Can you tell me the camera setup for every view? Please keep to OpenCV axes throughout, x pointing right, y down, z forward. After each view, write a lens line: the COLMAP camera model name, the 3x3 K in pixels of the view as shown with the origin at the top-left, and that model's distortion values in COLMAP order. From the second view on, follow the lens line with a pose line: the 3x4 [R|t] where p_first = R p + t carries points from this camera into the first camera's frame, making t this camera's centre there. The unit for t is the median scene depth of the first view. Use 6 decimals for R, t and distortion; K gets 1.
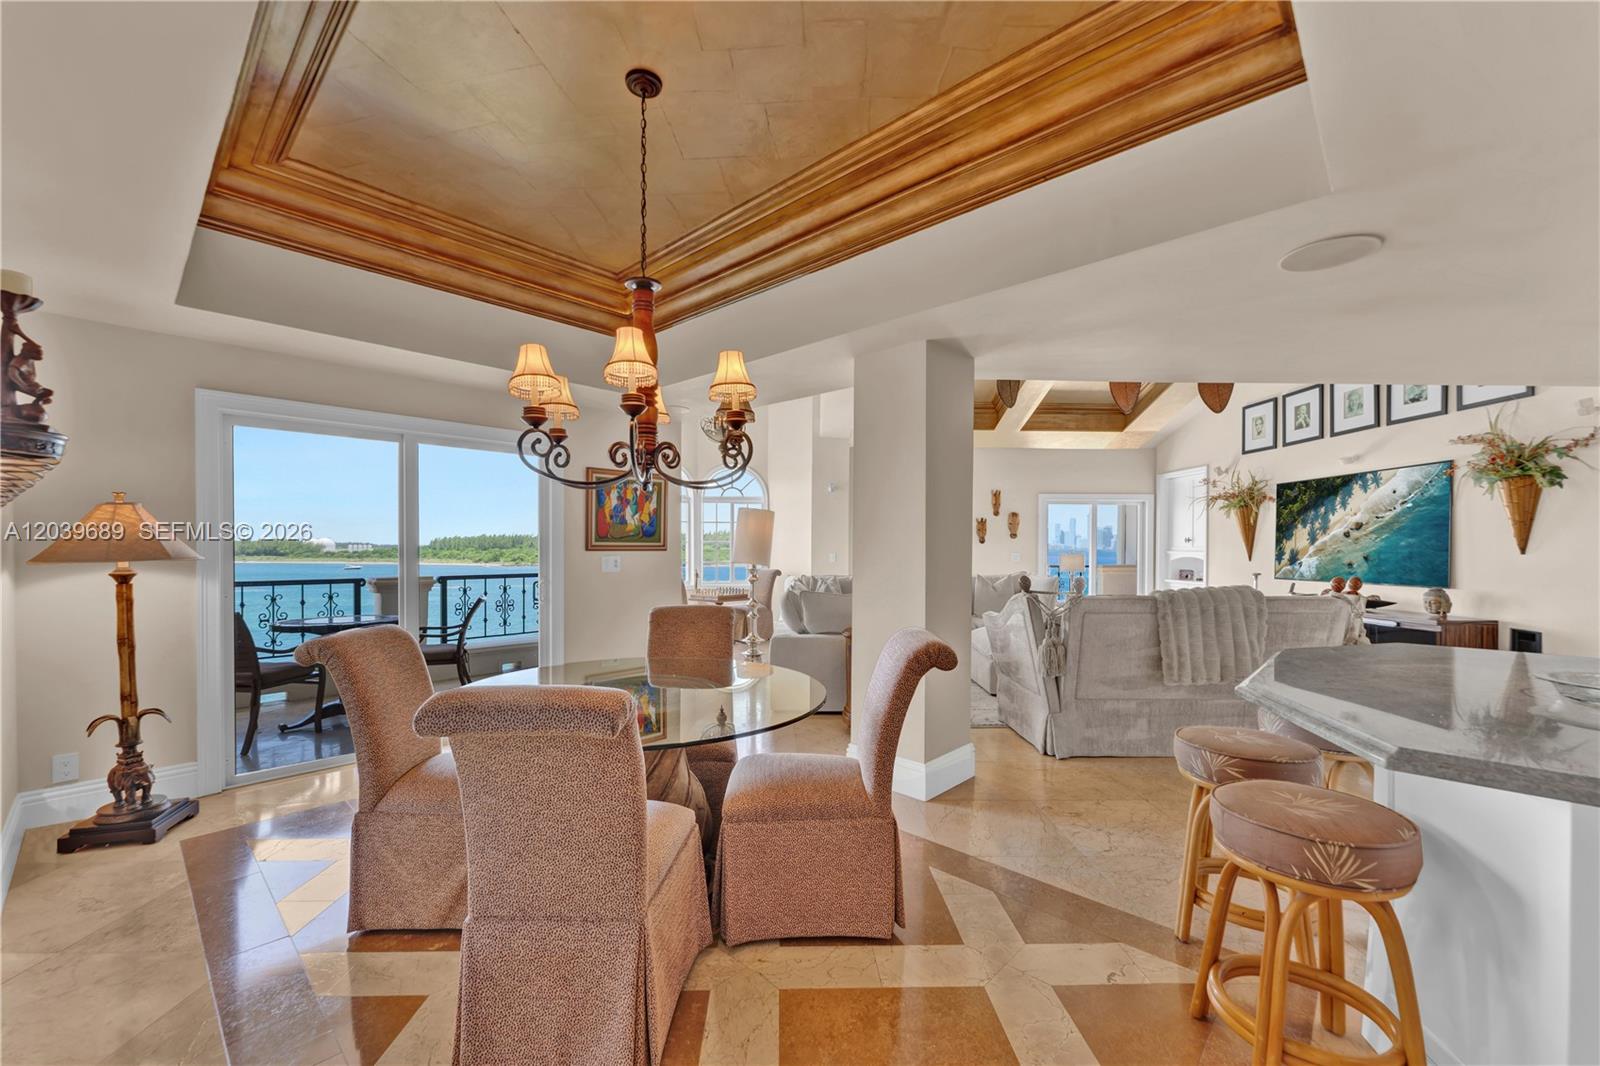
lens RADIAL K [[647.6, 0, 792.0], [0, 647.6, 541.7], [0, 0, 1]] dist [0.001349, -0.003316]
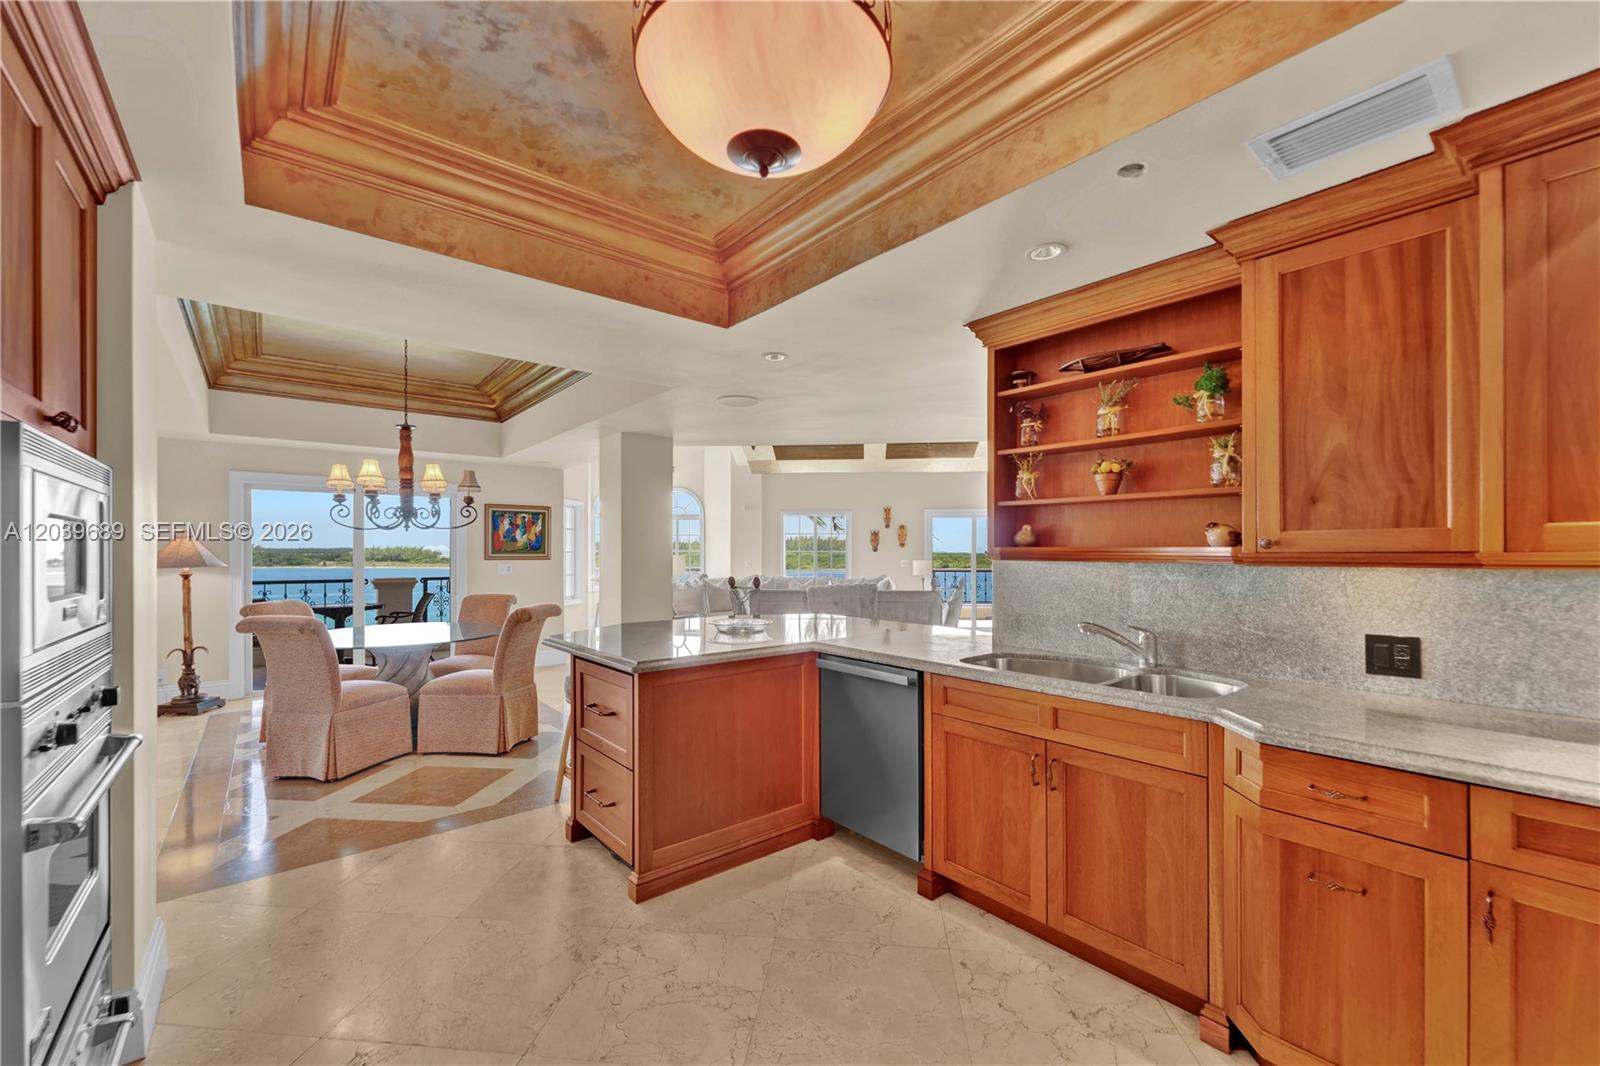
lens RADIAL K [[647.6, 0, 792.0], [0, 647.6, 541.7], [0, 0, 1]] dist [0.001349, -0.003316]
pose [[0.991382, -0.005421, -0.130893, 0.548893], [0.004407, 0.999958, -0.008035, -0.012356], [0.130931, 0.007389, 0.991364, -0.364243]]
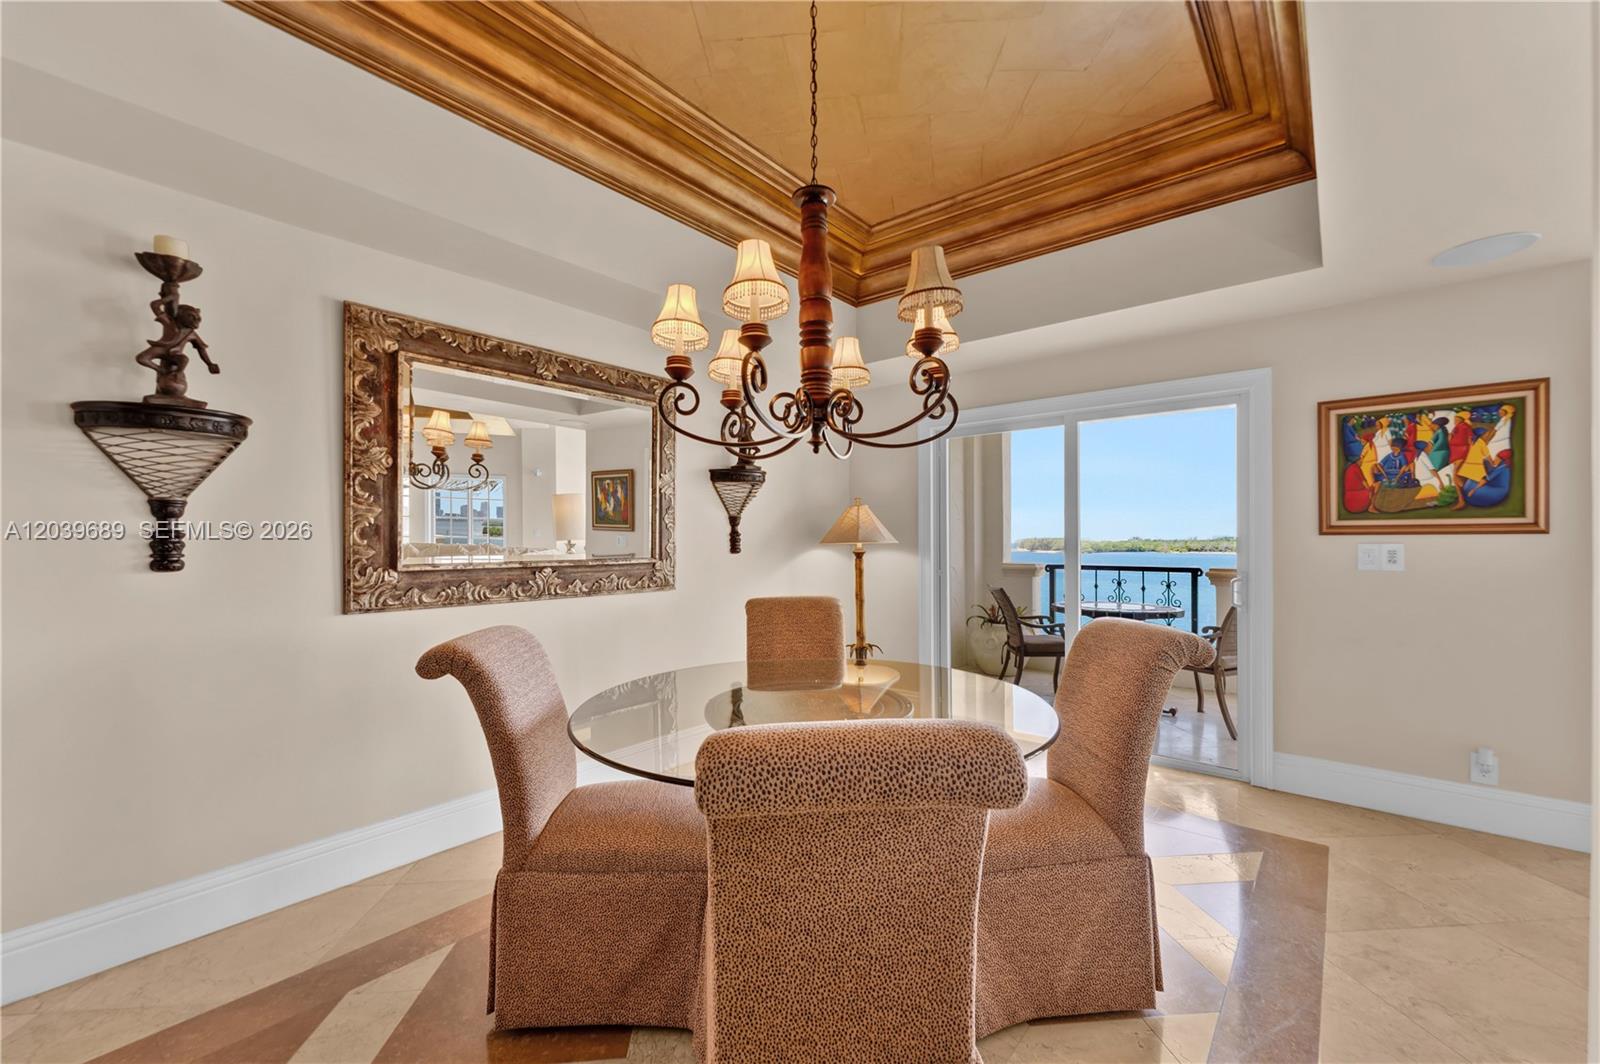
lens RADIAL K [[647.6, 0, 792.0], [0, 647.6, 540.7], [0, 0, 1]] dist [0.001349, -0.003316]
pose [[0.061666, -0.001854, -0.998095, 0.268044], [0.013260, 0.999912, -0.001038, 0.012637], [0.998009, -0.013171, 0.061685, 0.423540]]
